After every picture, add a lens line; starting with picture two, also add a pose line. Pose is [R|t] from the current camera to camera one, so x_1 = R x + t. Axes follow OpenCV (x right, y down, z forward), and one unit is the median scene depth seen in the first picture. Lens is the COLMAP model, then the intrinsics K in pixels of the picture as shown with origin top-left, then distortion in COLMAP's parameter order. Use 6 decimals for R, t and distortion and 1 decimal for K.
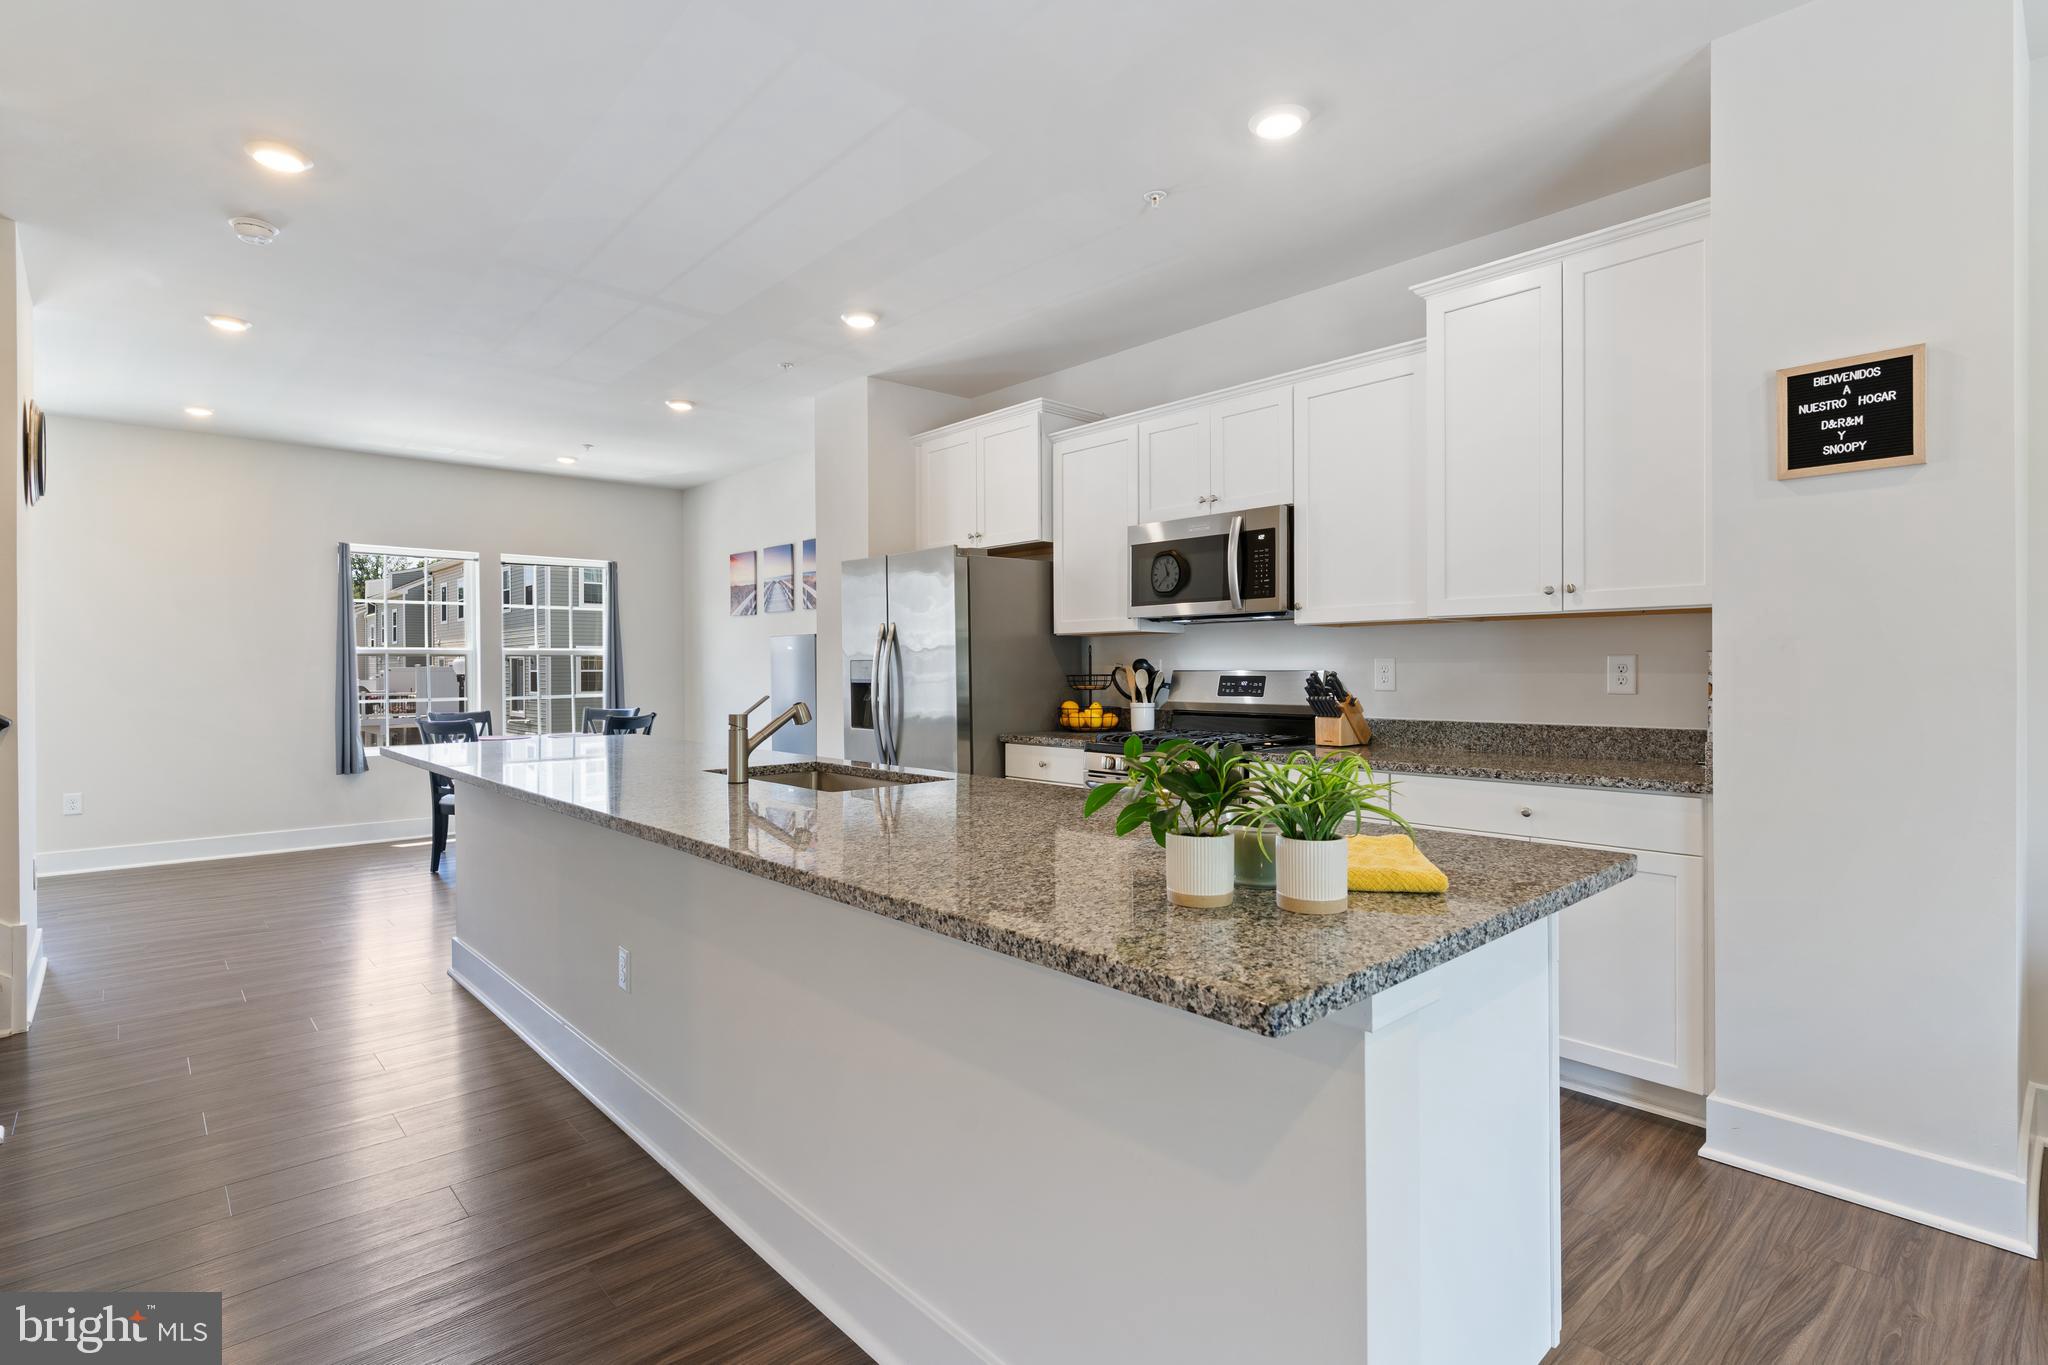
lens RADIAL K [[978.0, 0, 1016.9], [0, 978.0, 683.8], [0, 0, 1]] dist [0.000183, 0.001380]
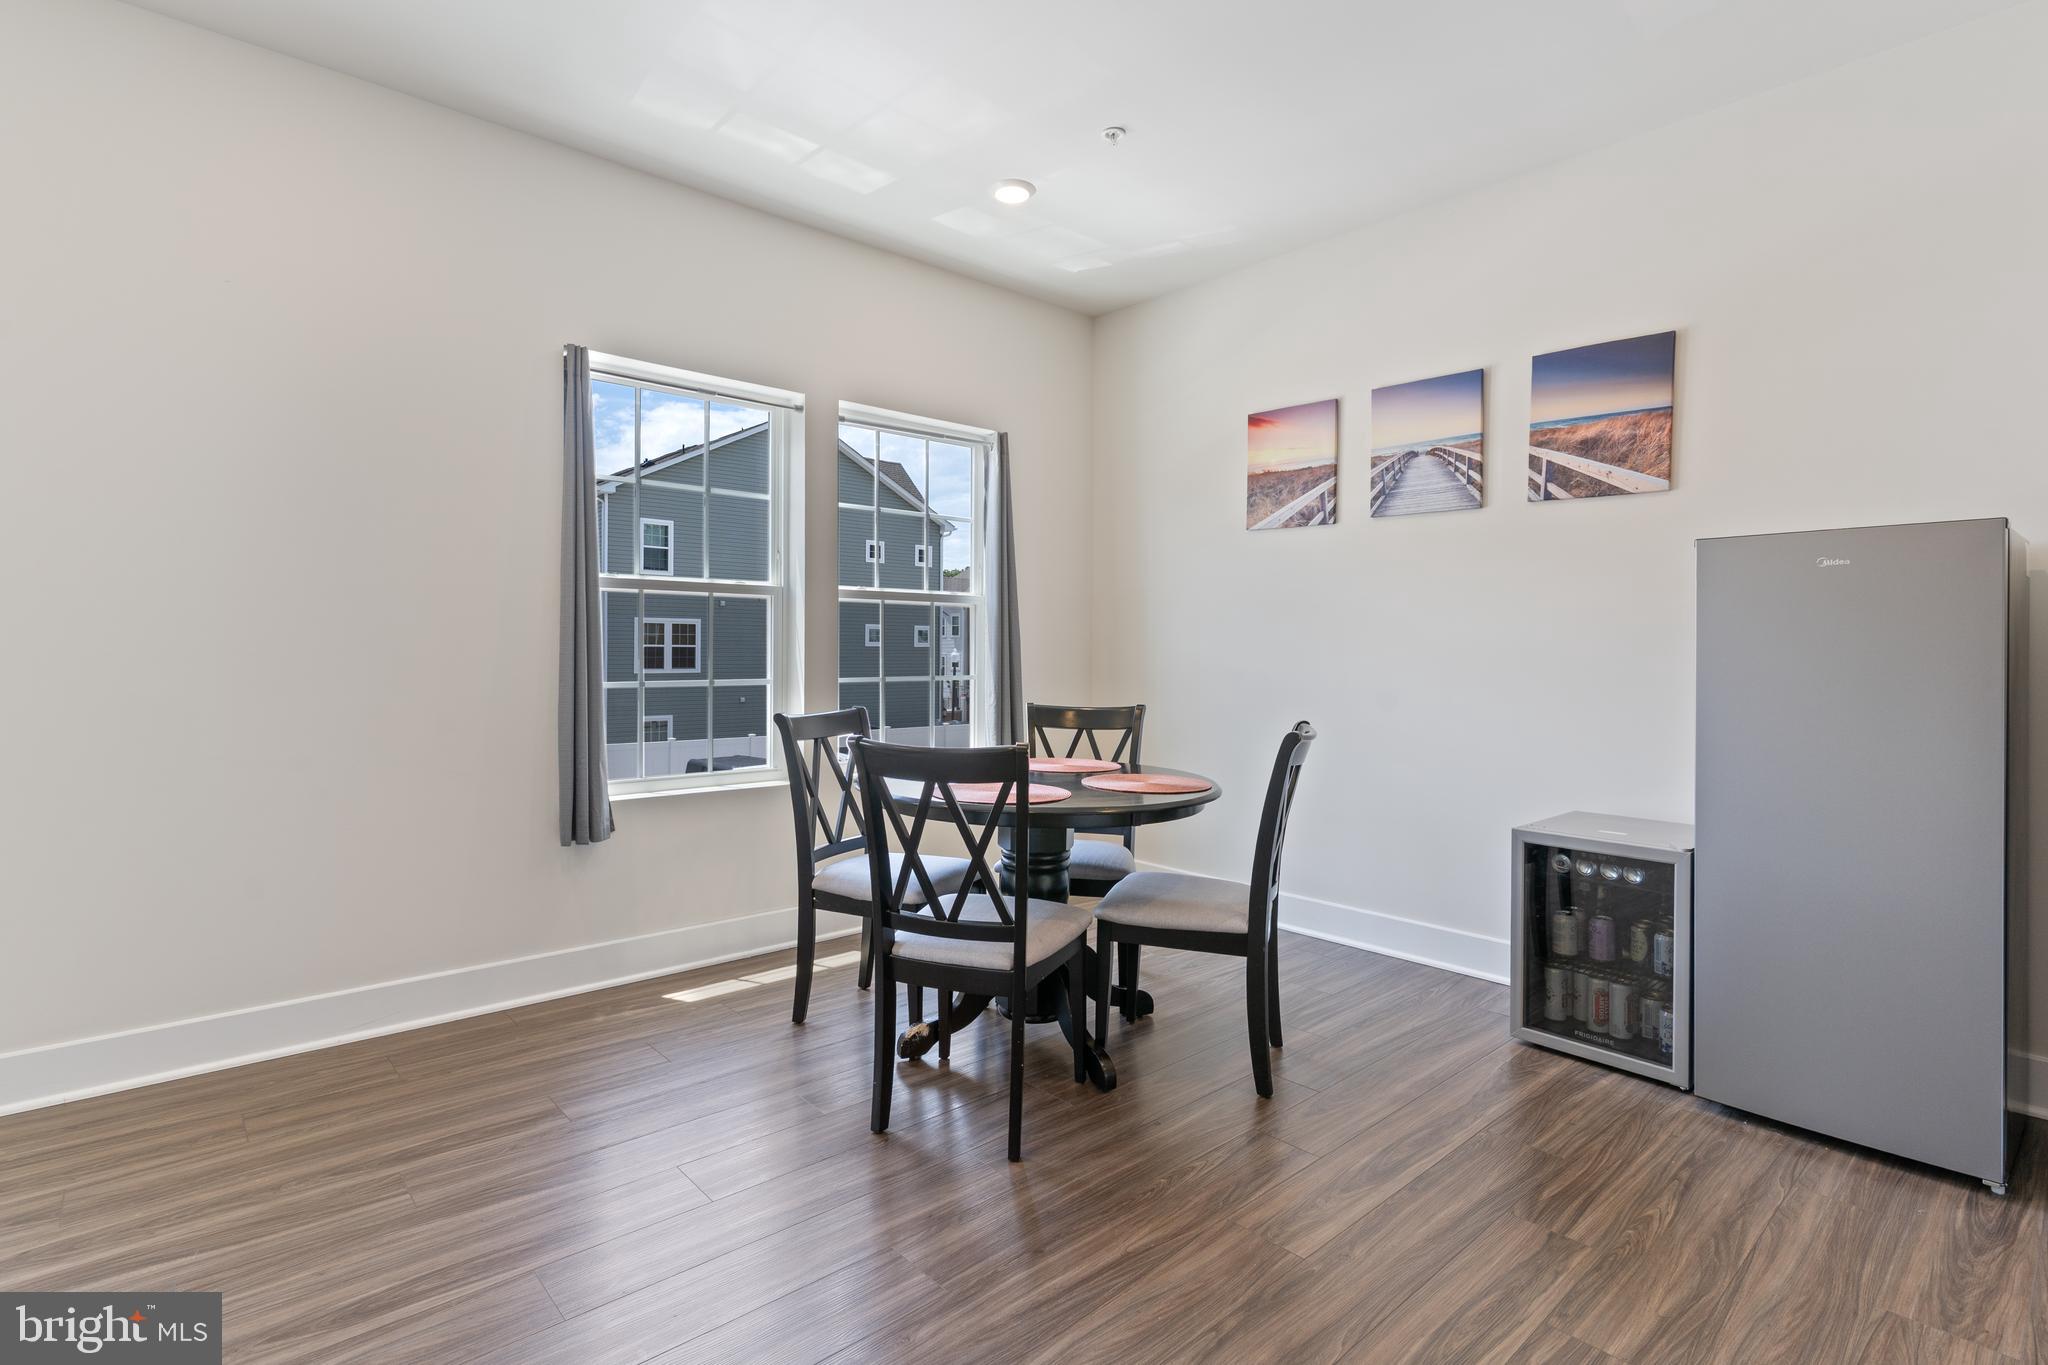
lens RADIAL K [[990.9, 0, 997.6], [0, 990.9, 661.7], [0, 0, 1]] dist [0.000451, 0.000790]
pose [[0.999620, 0.013990, -0.023769, -0.770835], [-0.014159, 0.999876, -0.006944, 0.012689], [0.023669, 0.007277, 0.999693, 0.863105]]
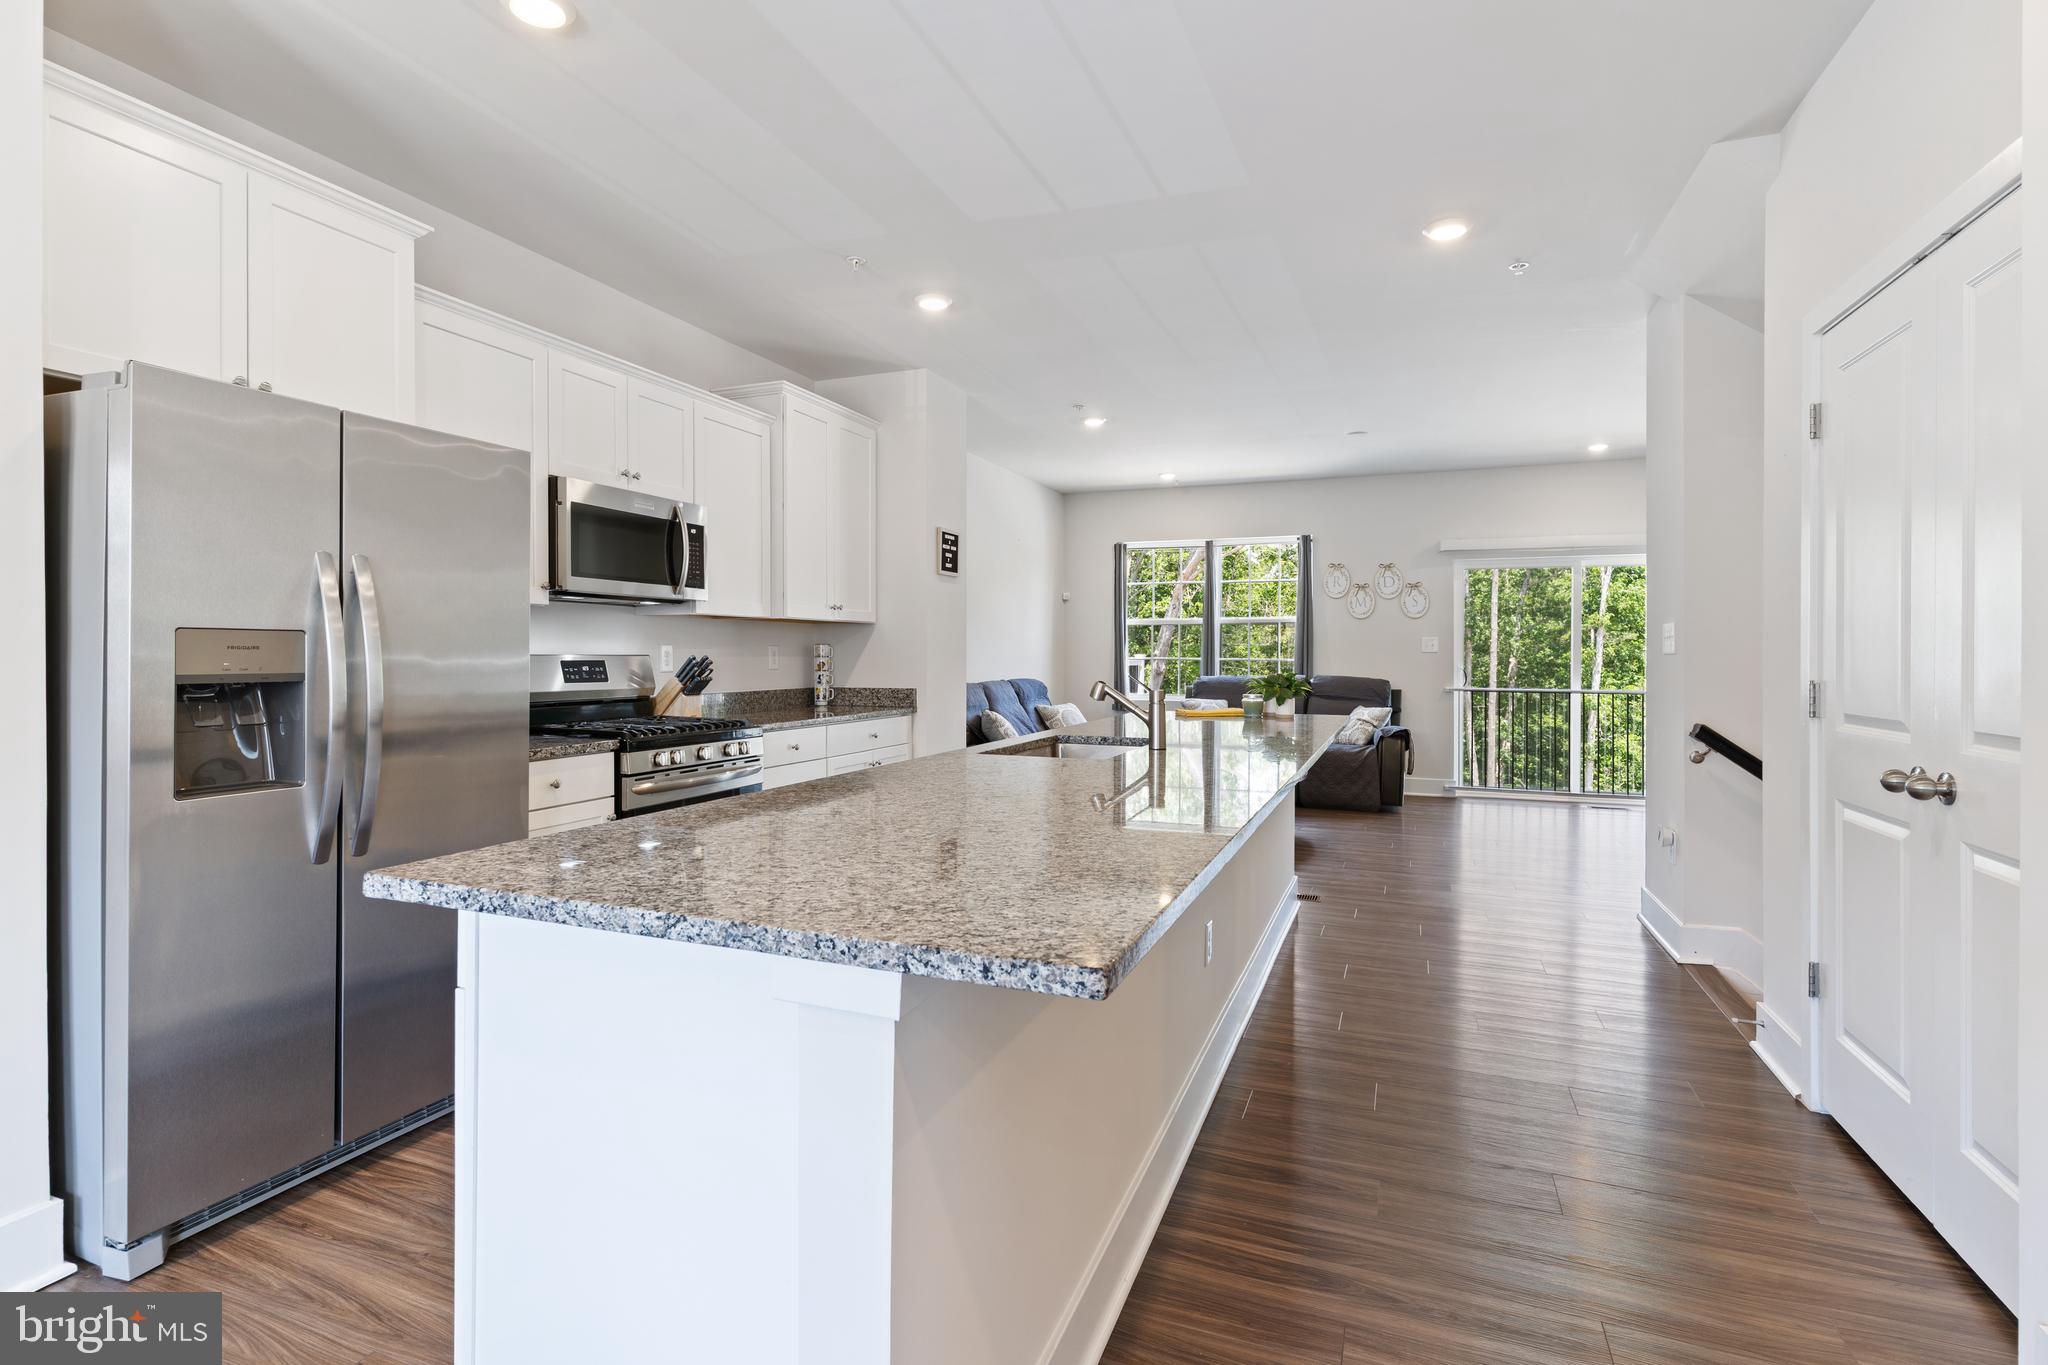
lens RADIAL K [[985.0, 0, 1015.0], [0, 985.0, 654.7], [0, 0, 1]] dist [0.000625, 0.001005]
pose [[-0.435397, 0.001330, 0.900238, -0.789014], [0.012822, 0.999907, 0.004724, -0.012594], [-0.900147, 0.013600, -0.435373, 1.033706]]
